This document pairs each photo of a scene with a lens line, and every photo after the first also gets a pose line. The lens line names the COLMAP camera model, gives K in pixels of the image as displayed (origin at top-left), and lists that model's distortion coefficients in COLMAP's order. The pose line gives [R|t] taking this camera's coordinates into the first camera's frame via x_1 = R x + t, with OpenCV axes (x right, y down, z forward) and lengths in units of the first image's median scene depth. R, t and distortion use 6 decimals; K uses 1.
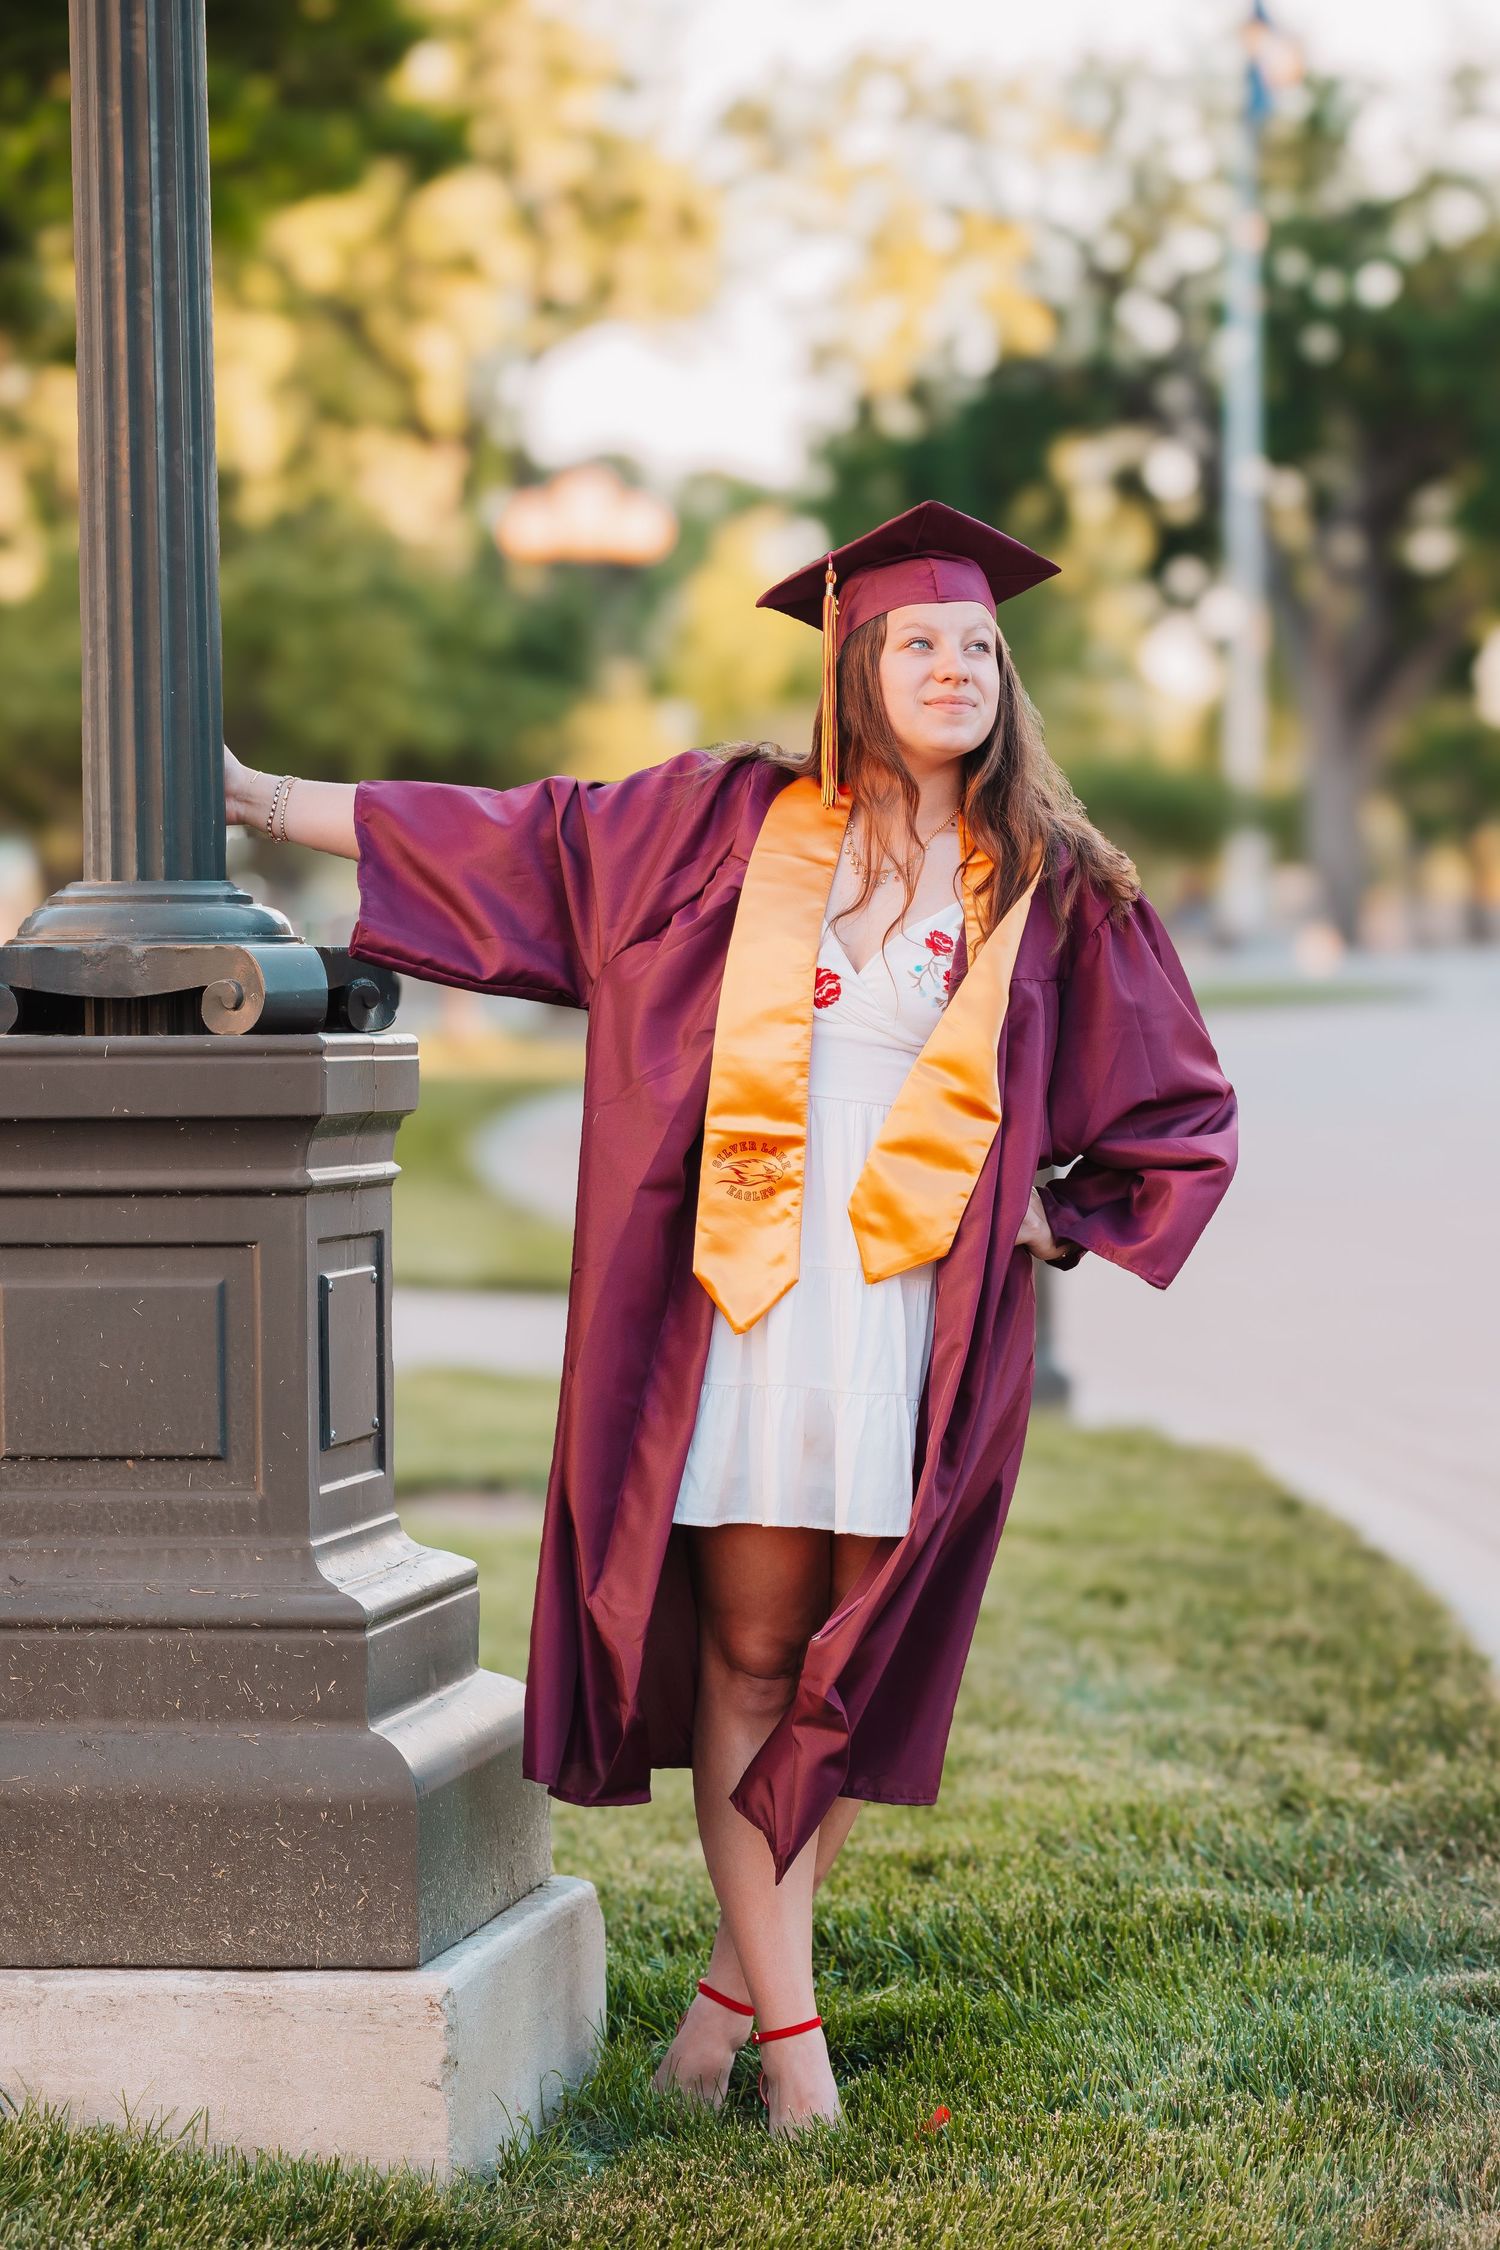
lens RADIAL K [[6965.8, 0, 757.0], [0, 6965.8, 1123.7], [0, 0, 1]] dist [0.356637, 0.000000]
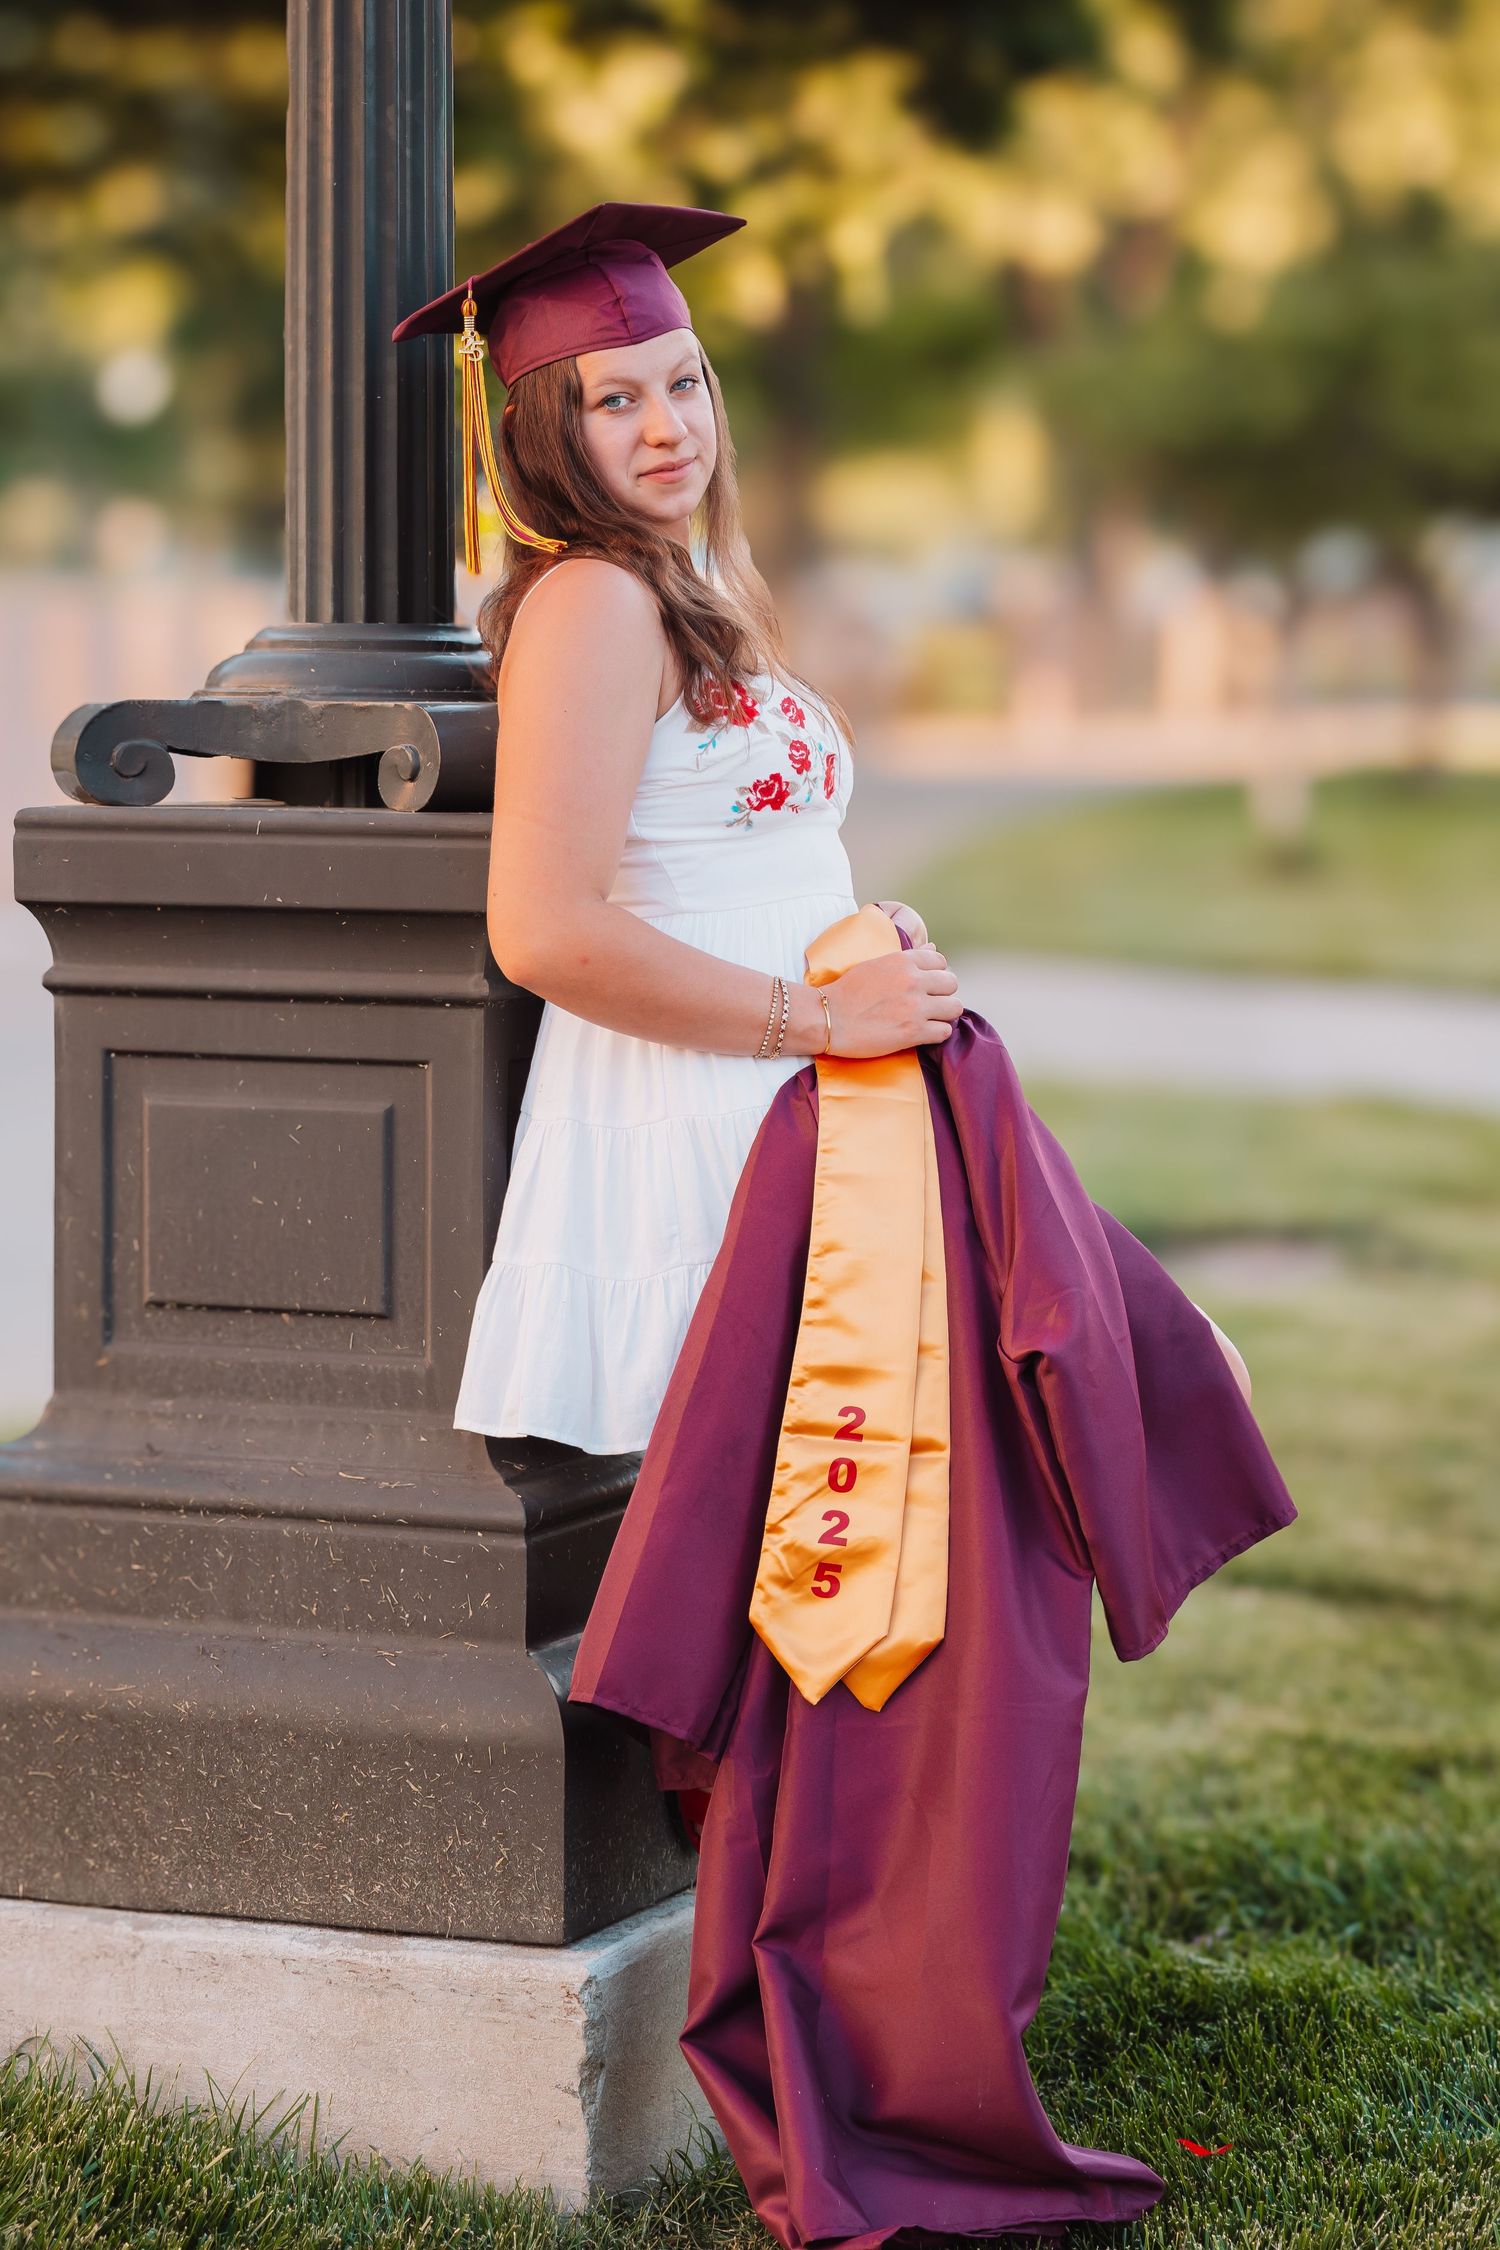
lens RADIAL K [[6001.0, 0, 755.7], [0, 6001.0, 1139.4], [0, 0, 1]] dist [0.129125, 0.000000]
pose [[0.977827, 0.035583, -0.206370, 0.113814], [-0.024619, 0.998158, 0.055456, -0.014298], [0.207963, -0.049146, 0.976901, 0.305561]]
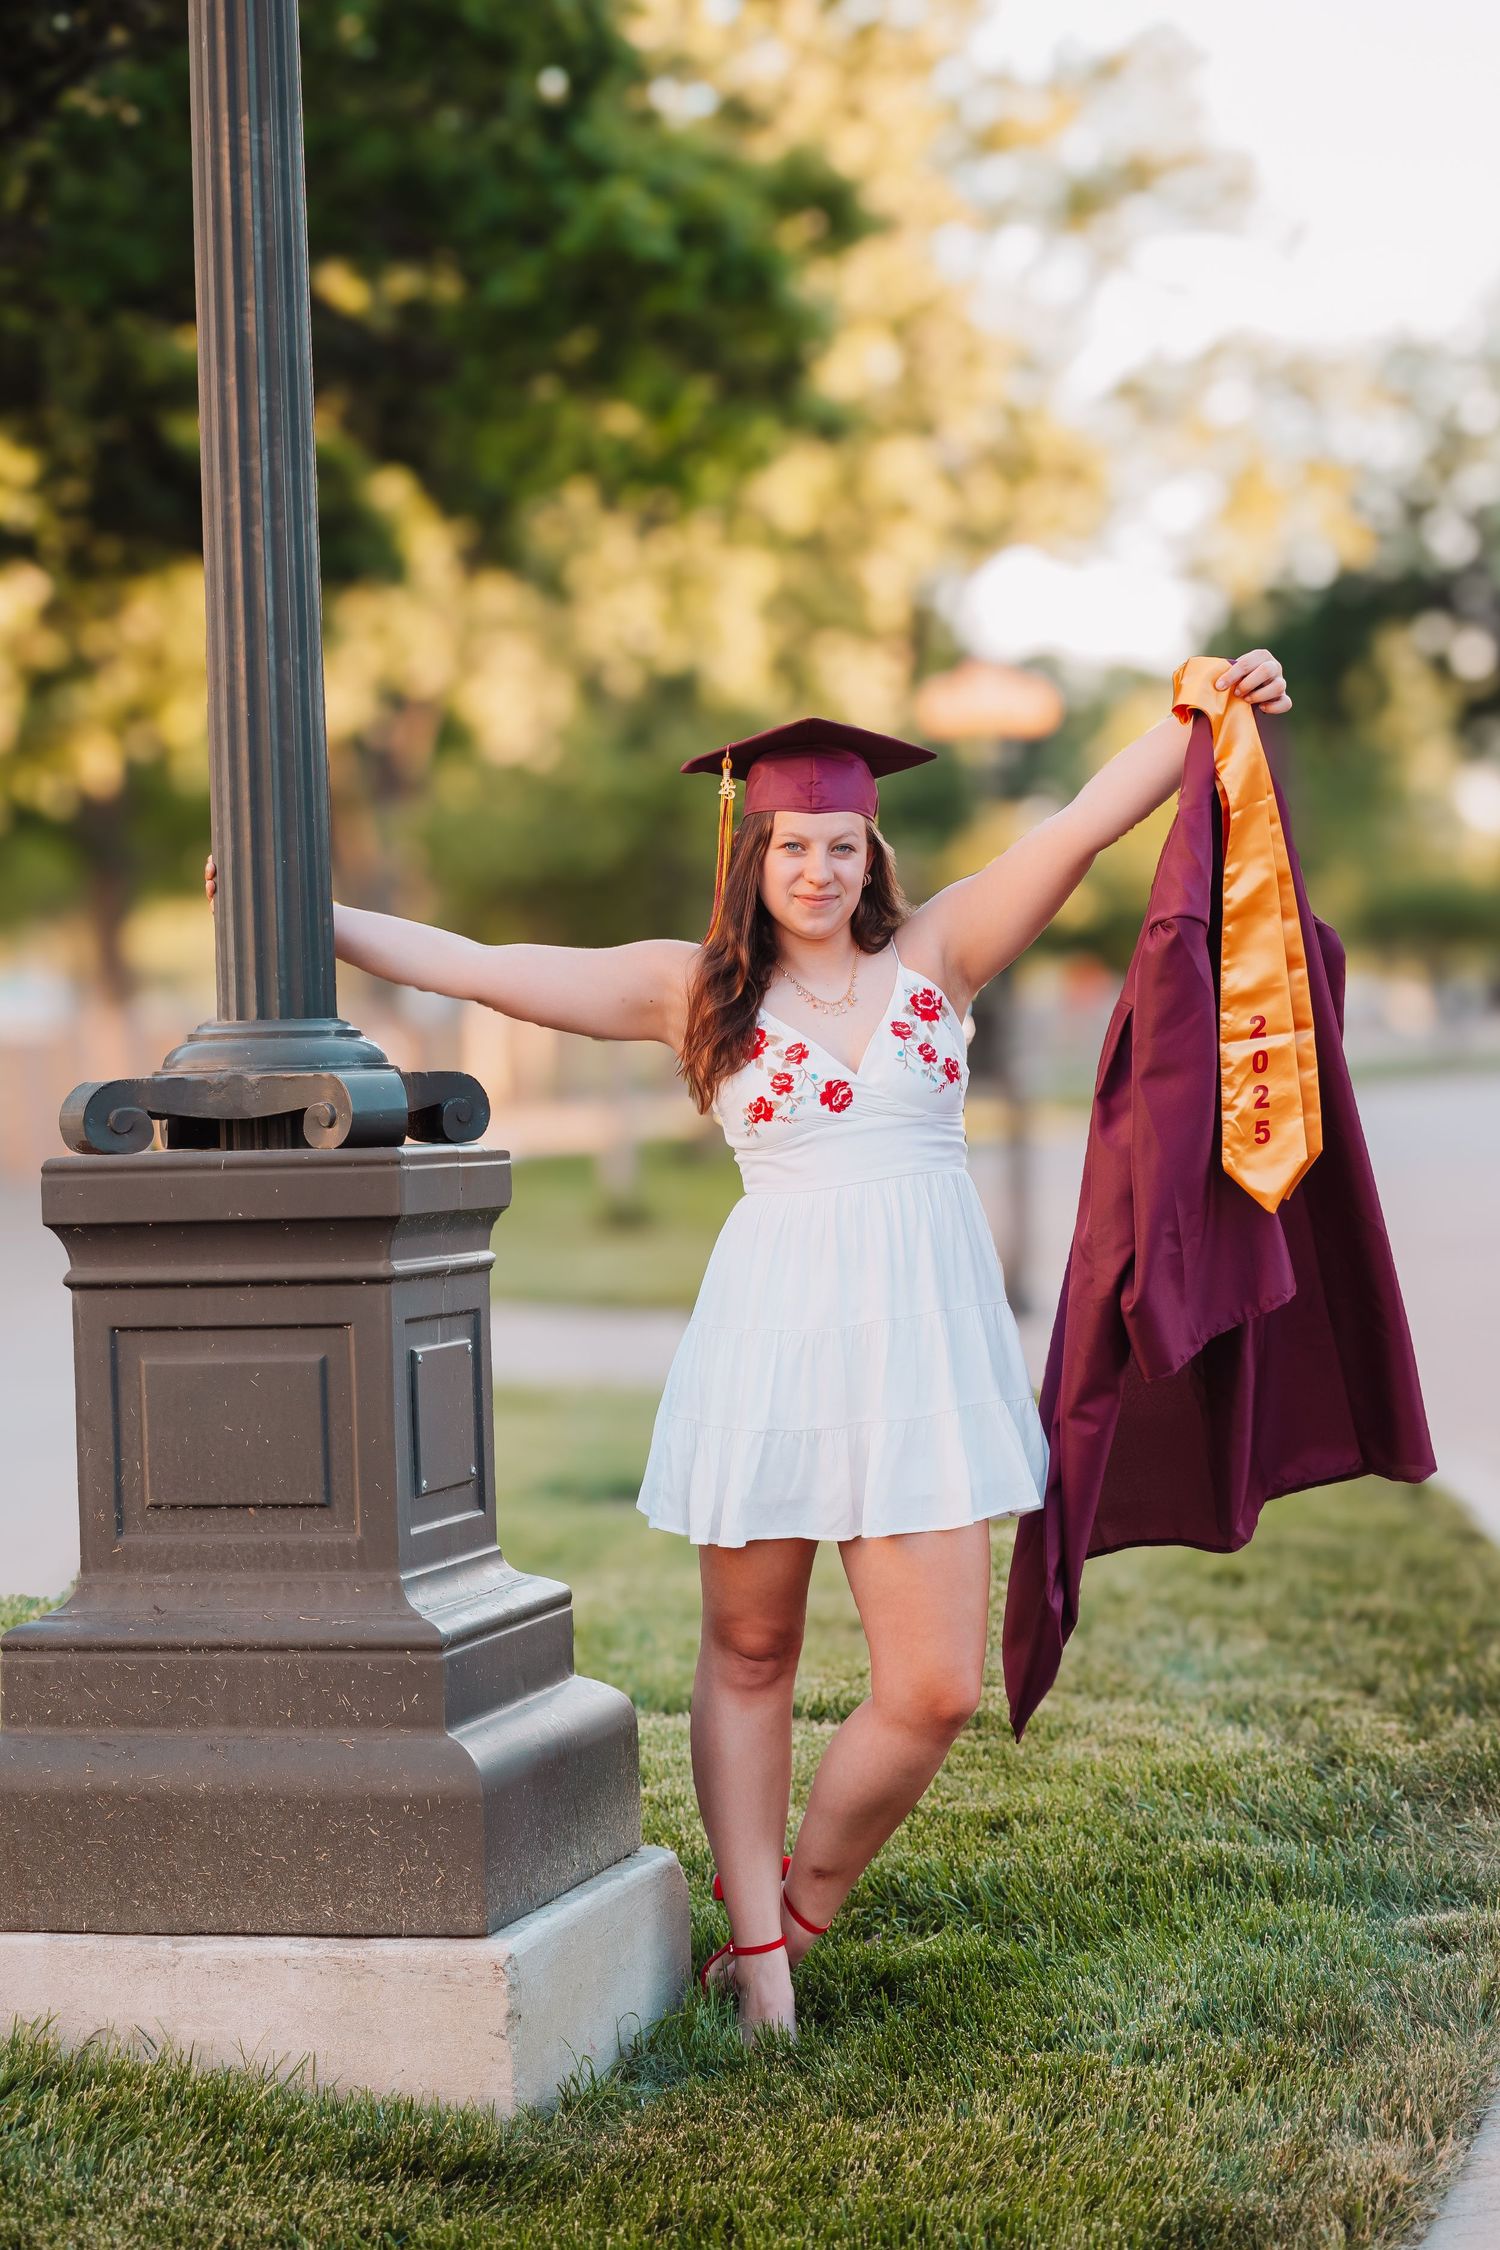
lens RADIAL K [[5368.4, 0, 735.3], [0, 5368.4, 1125.4], [0, 0, 1]] dist [0.007869, 0.000000]
pose [[0.996504, -0.017754, -0.081635, 0.067781], [0.017128, 0.999818, -0.008365, -0.007827], [0.081769, 0.006937, 0.996627, 0.096223]]
